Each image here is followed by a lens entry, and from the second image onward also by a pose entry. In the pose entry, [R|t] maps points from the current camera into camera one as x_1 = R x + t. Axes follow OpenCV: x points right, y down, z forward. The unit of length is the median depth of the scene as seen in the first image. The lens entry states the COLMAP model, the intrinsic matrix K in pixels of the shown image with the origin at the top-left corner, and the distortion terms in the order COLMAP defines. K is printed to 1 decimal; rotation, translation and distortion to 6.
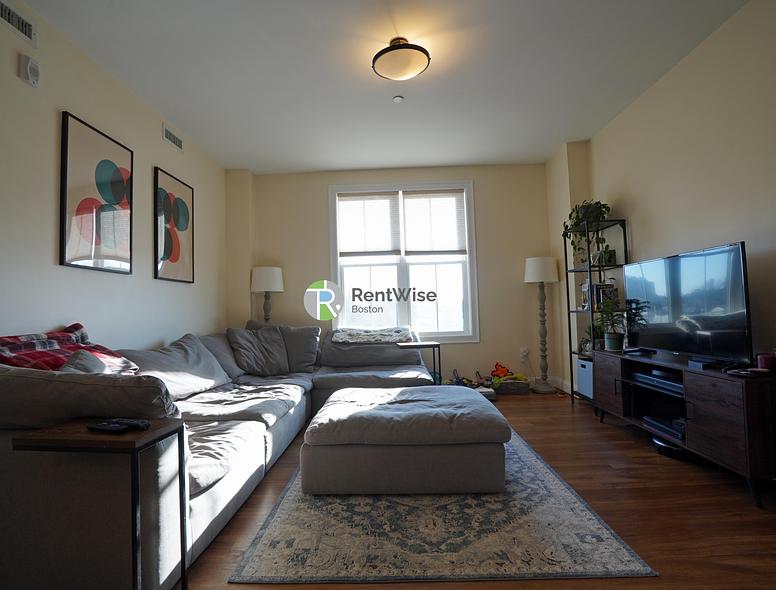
lens RADIAL K [[412.8, 0, 383.1], [0, 412.8, 295.5], [0, 0, 1]] dist [-0.065385, 0.027768]
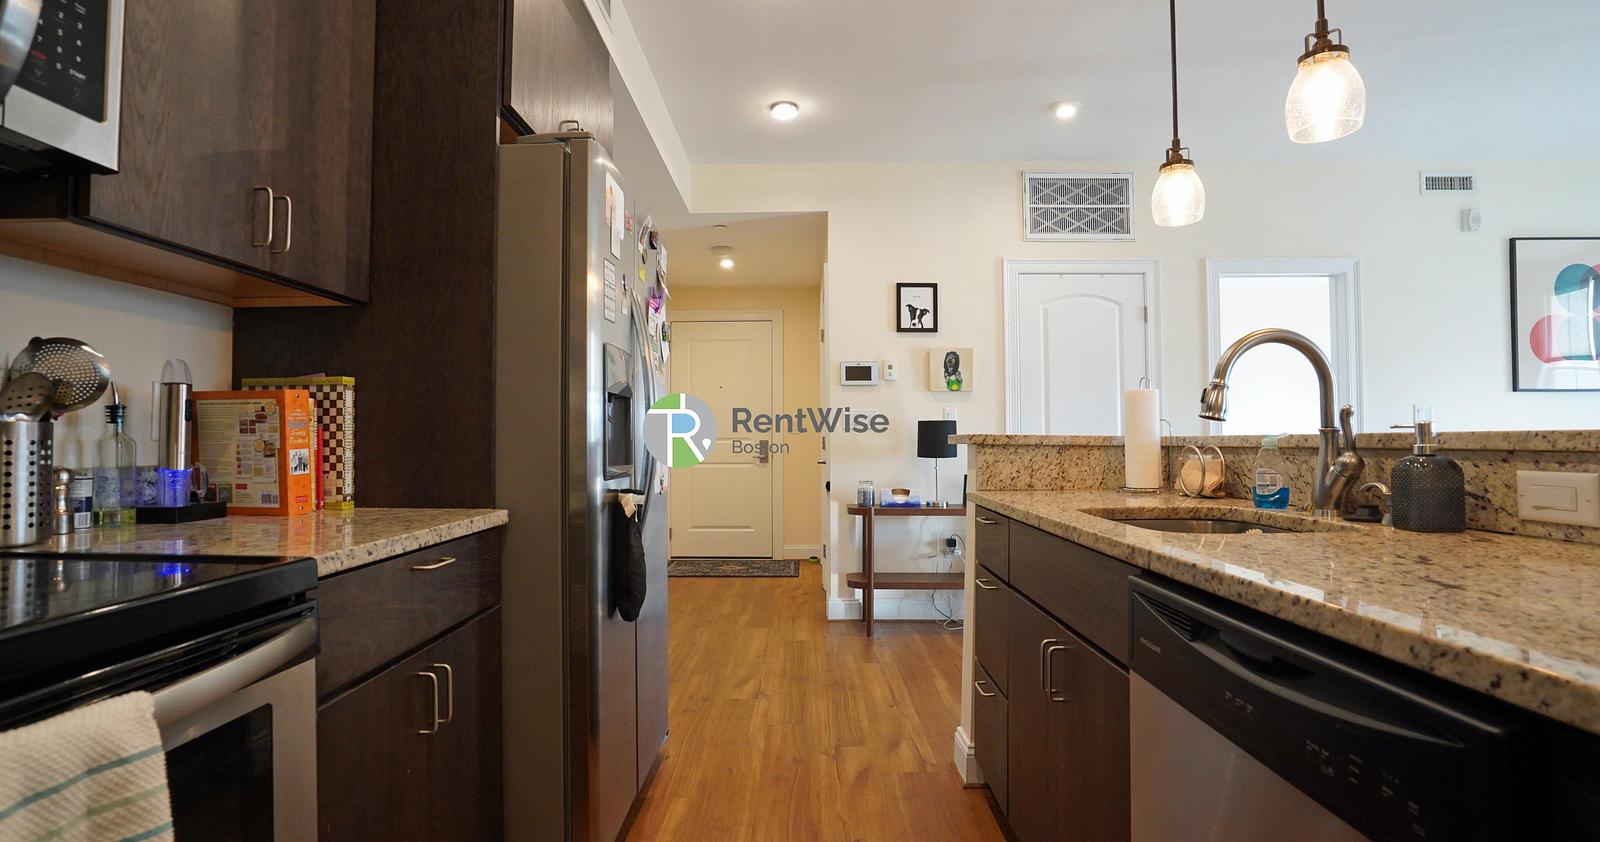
lens RADIAL K [[746.6, 0, 793.4], [0, 746.6, 424.3], [0, 0, 1]] dist [-0.062768, 0.021561]
pose [[0.021614, 0.006167, -0.999747, 0.710633], [0.045370, 0.998945, 0.007143, -0.064806], [0.998736, -0.045513, 0.021311, -0.636562]]
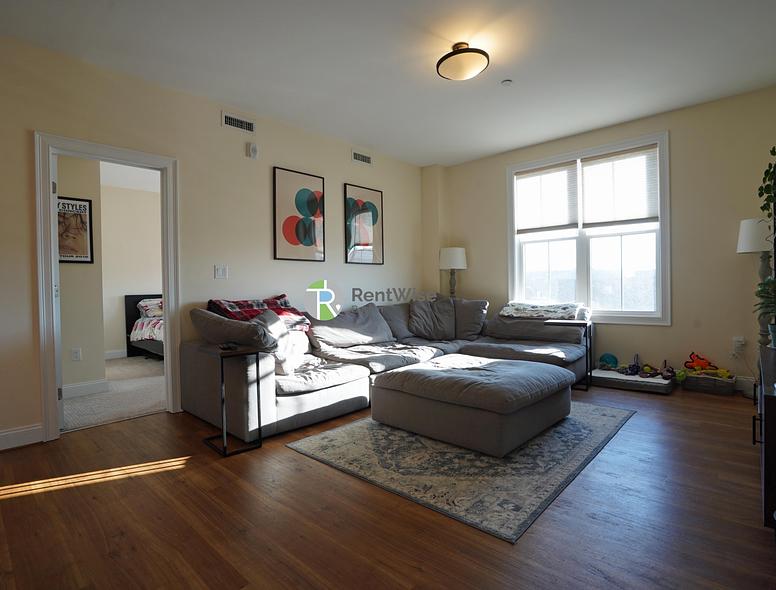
lens RADIAL K [[412.8, 0, 383.1], [0, 412.8, 295.5], [0, 0, 1]] dist [-0.065385, 0.027768]
pose [[0.750744, 0.027371, -0.660026, 0.501798], [0.019670, 0.997772, 0.063752, -0.018688], [0.660300, -0.060844, 0.748533, -0.004374]]
